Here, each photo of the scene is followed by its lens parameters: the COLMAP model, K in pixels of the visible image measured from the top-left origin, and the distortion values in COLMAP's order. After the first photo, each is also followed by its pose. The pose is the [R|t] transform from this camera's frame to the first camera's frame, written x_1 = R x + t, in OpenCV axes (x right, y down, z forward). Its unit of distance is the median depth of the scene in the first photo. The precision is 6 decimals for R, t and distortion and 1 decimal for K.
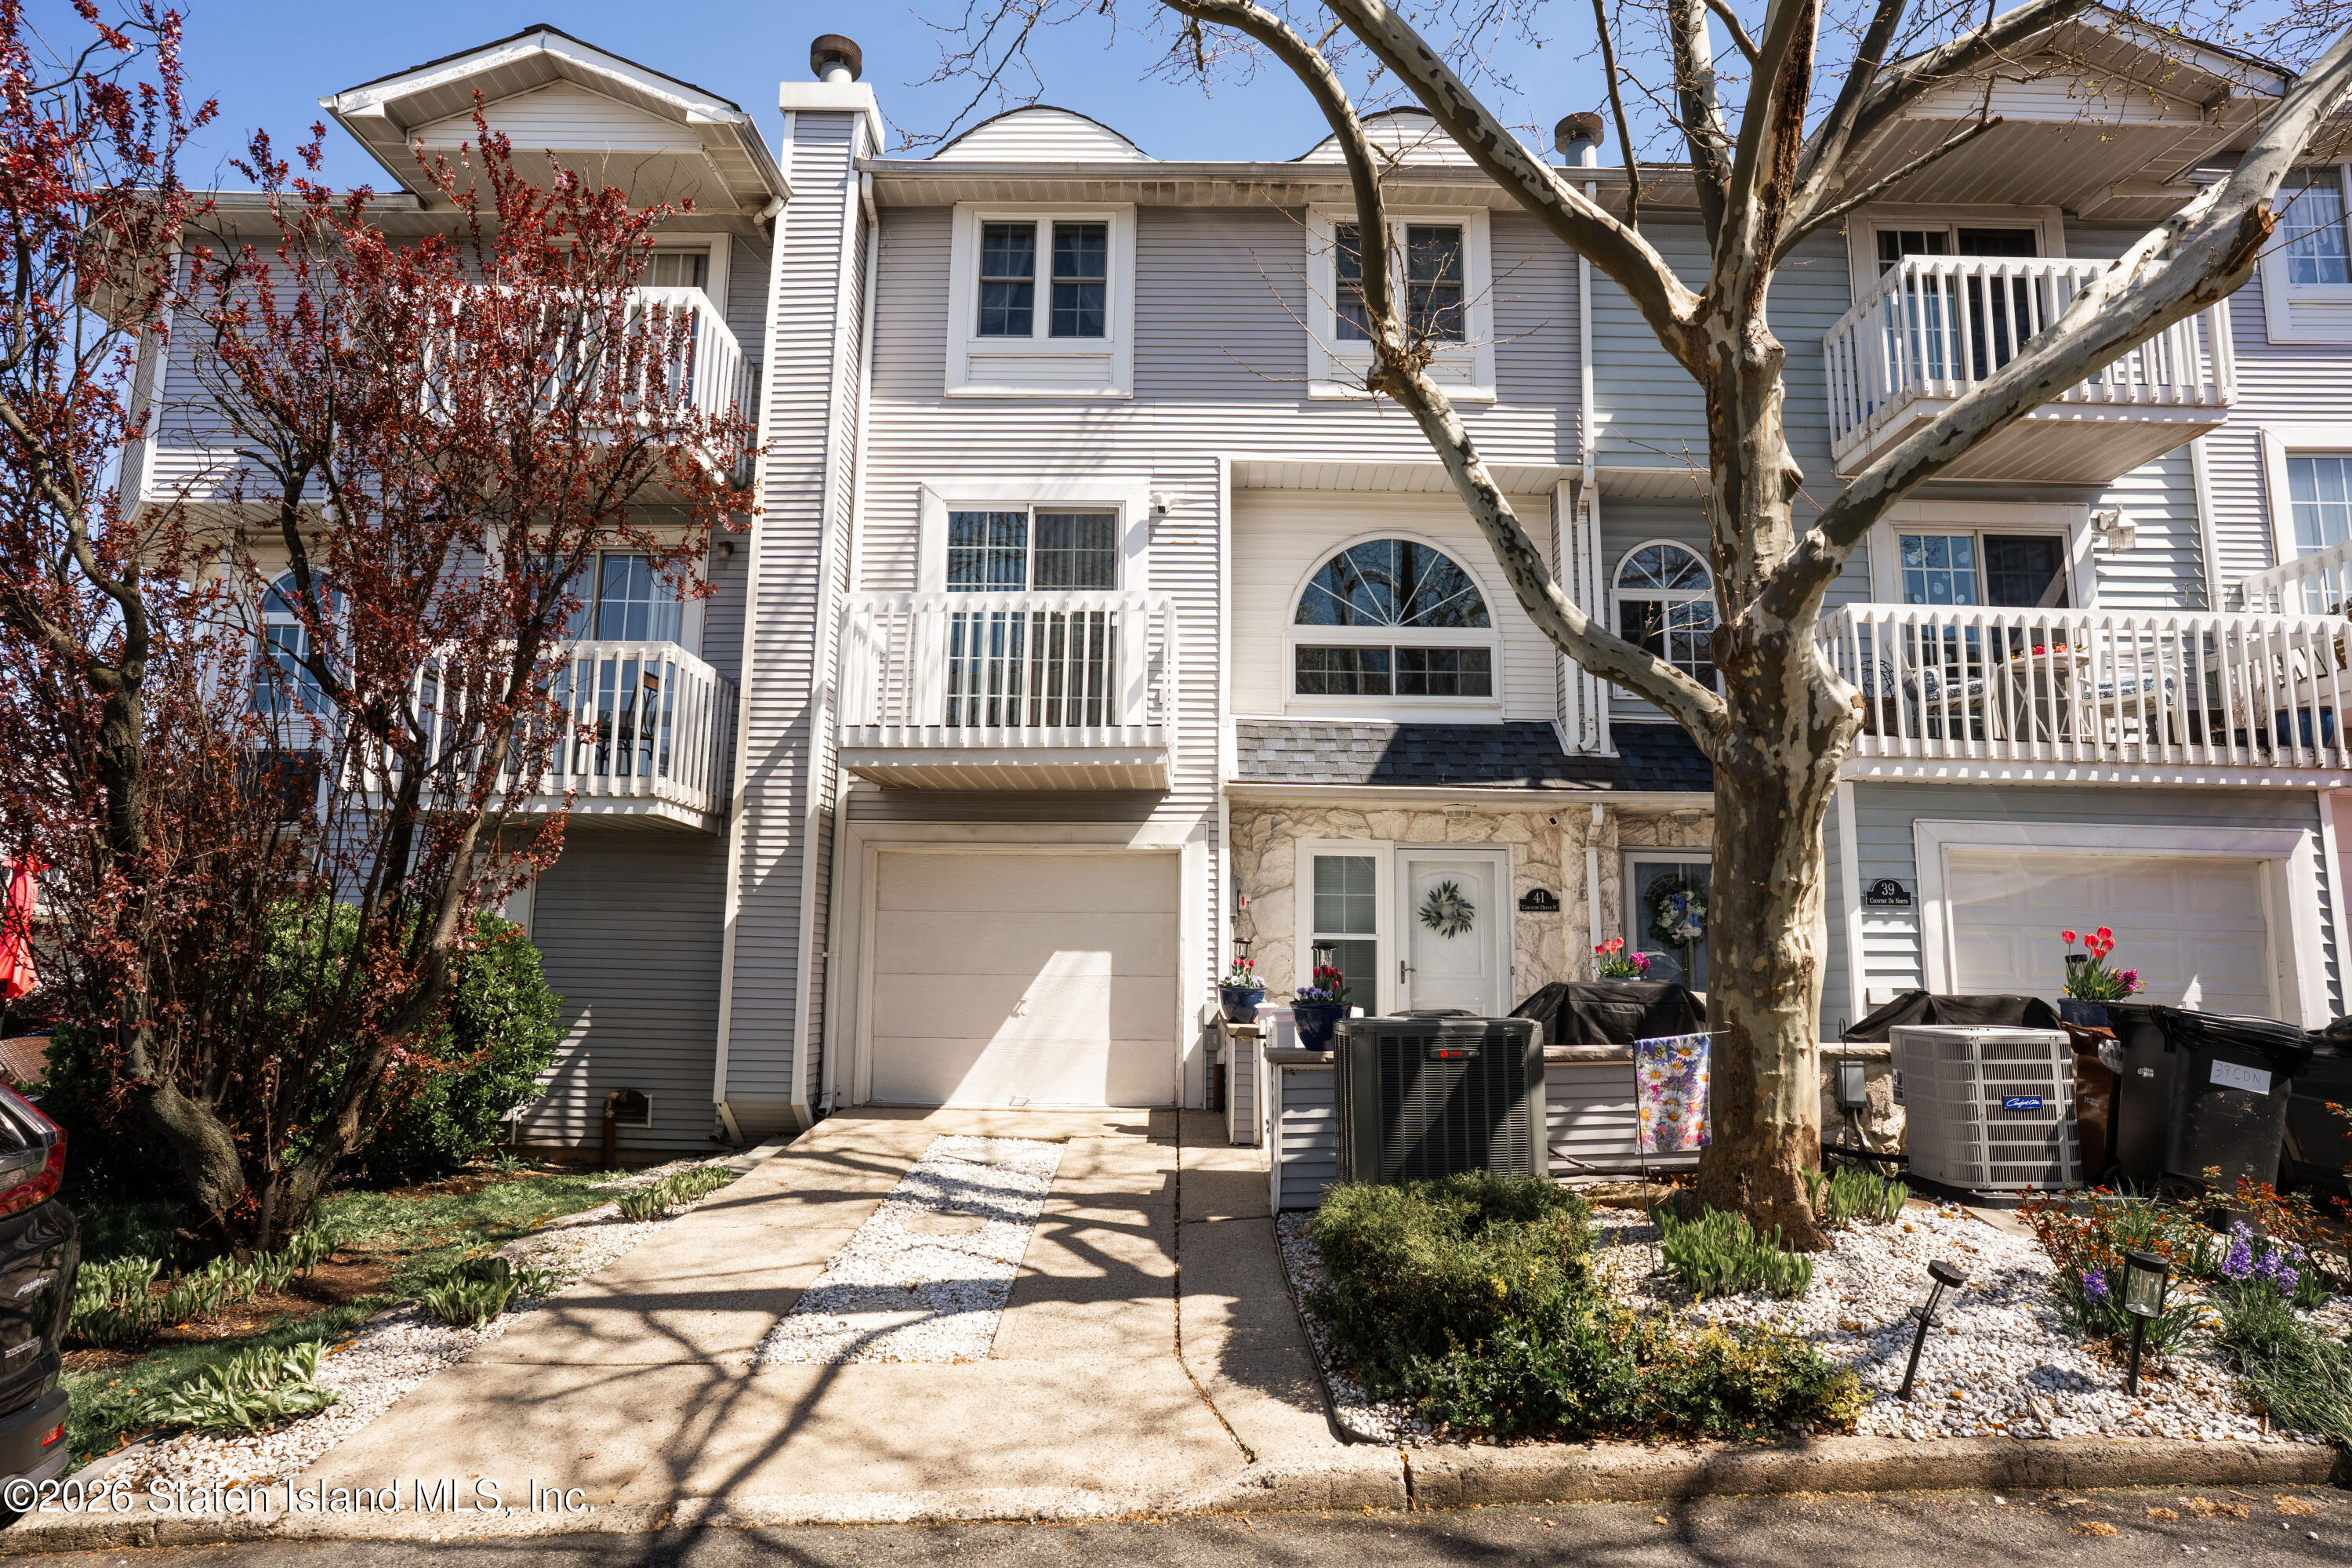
lens RADIAL K [[1285.8, 0, 1174.7], [0, 1285.8, 771.1], [0, 0, 1]] dist [-0.049282, 0.038907]
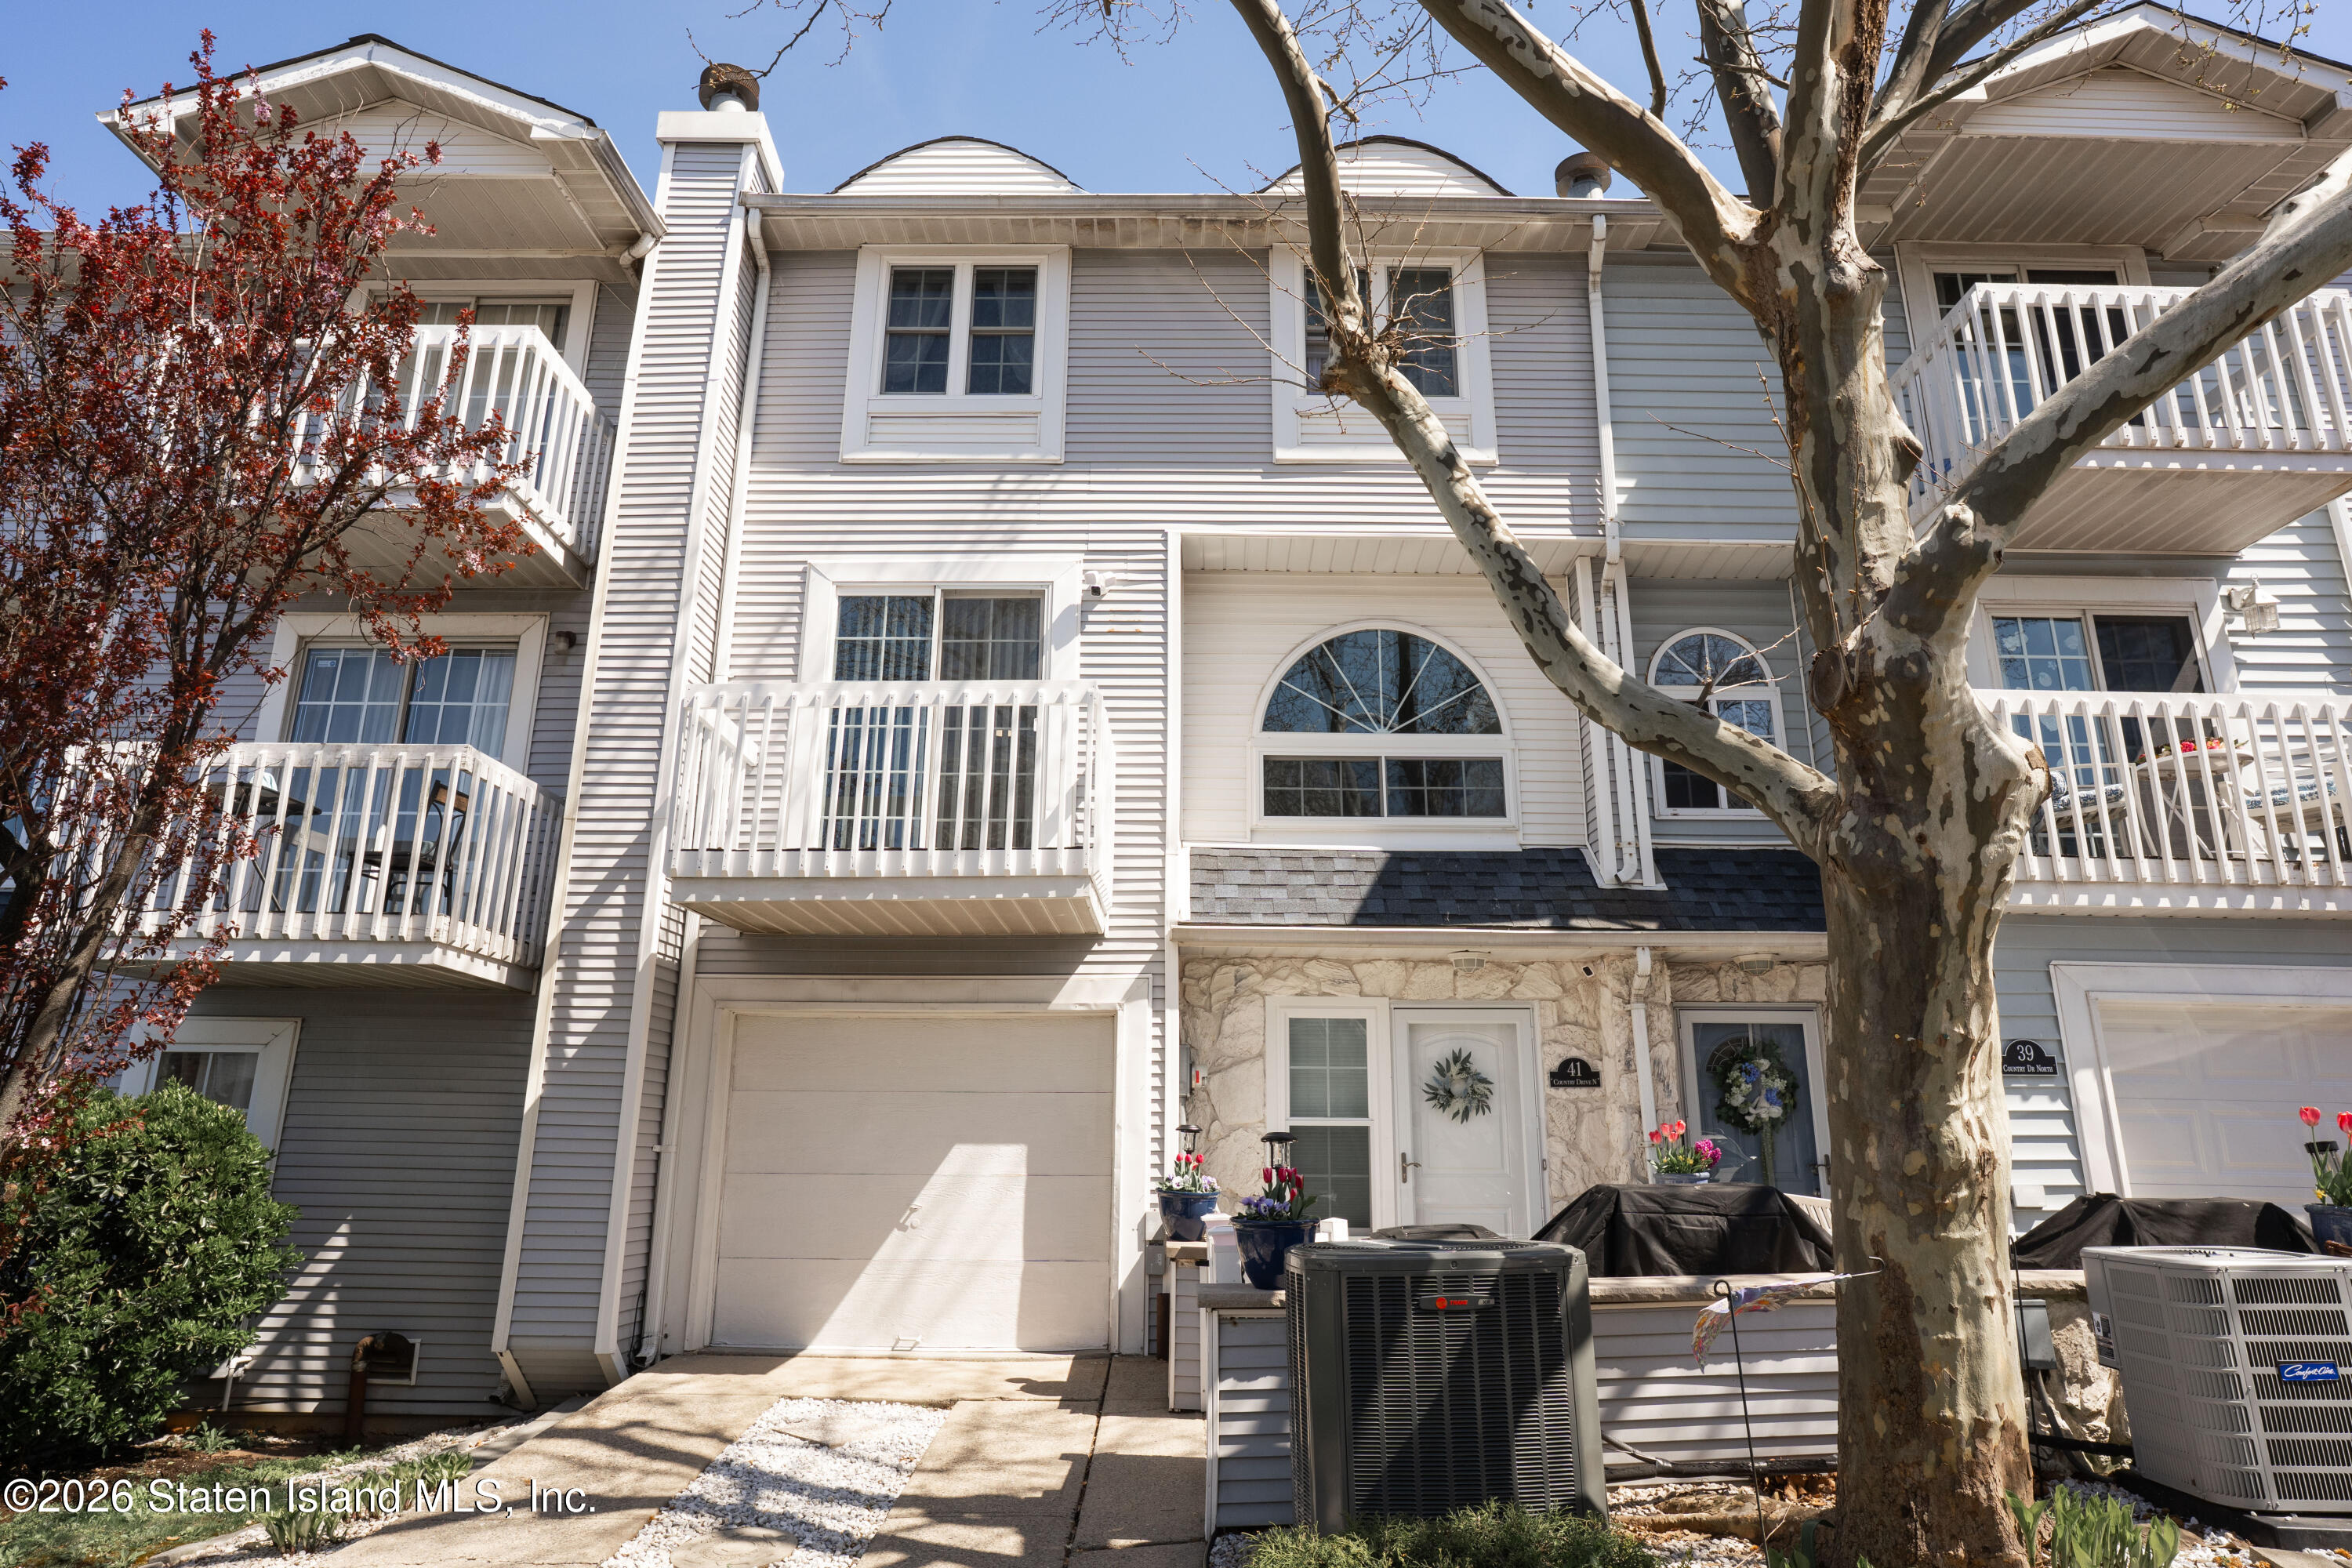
lens RADIAL K [[1377.9, 0, 1181.1], [0, 1377.9, 749.6], [0, 0, 1]] dist [-0.049360, 0.035378]
pose [[0.999978, -0.005028, 0.004372, 0.041291], [0.005573, 0.990801, -0.135215, 0.017063], [-0.003652, 0.135236, 0.990807, 0.144015]]
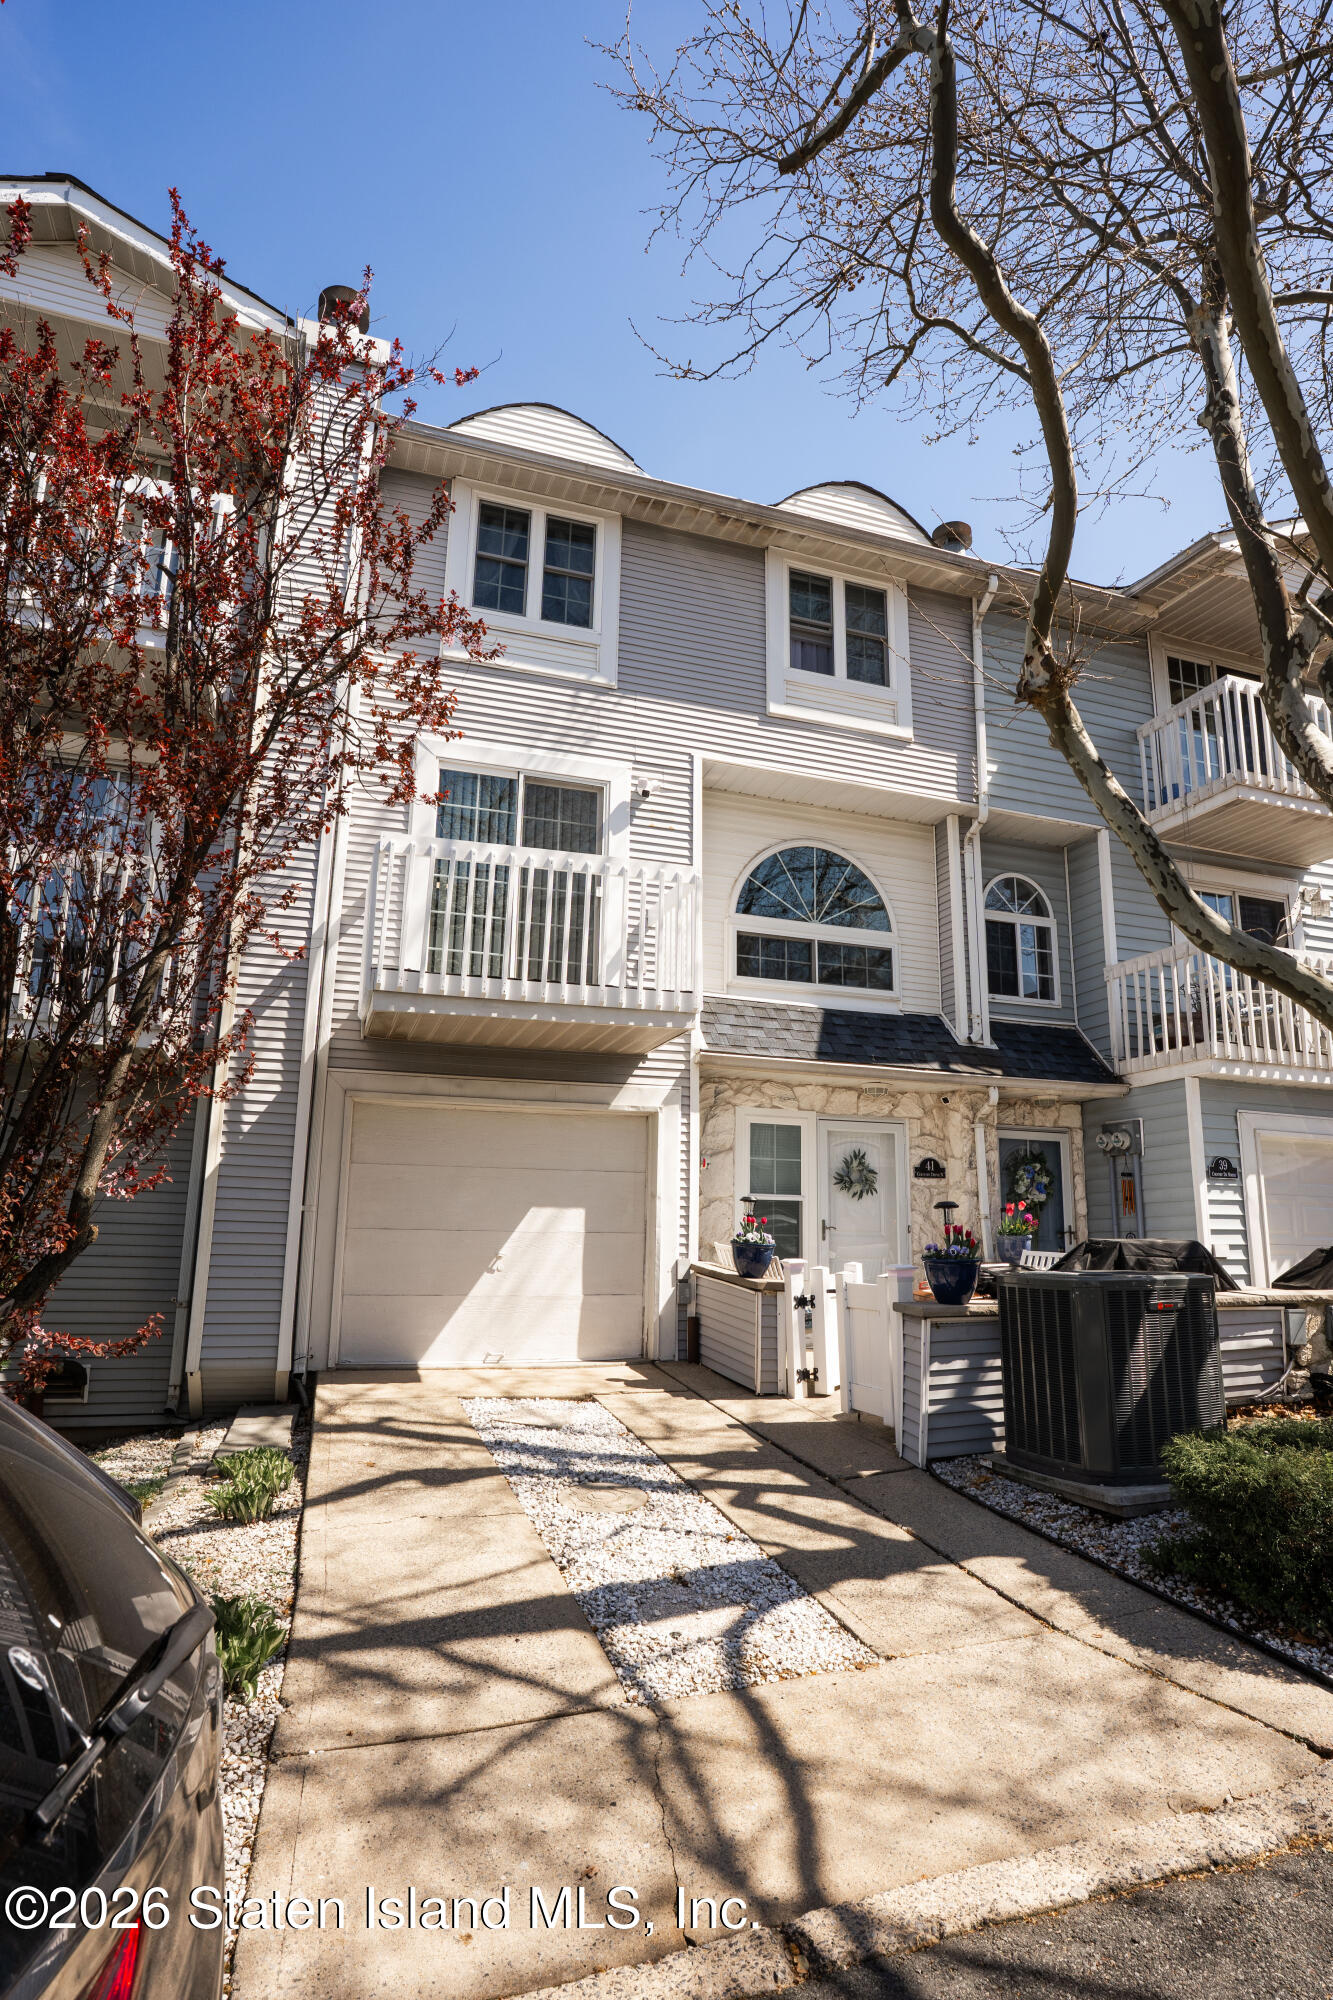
lens RADIAL K [[1084.1, 0, 666.5], [0, 1084.1, 1000.0], [0, 0, 1]] dist [-0.049184, 0.037464]
pose [[0.945795, 0.072115, 0.316655, -0.276302], [-0.055093, 0.996530, -0.062395, 0.024235], [-0.320056, 0.041568, 0.946486, 0.149919]]
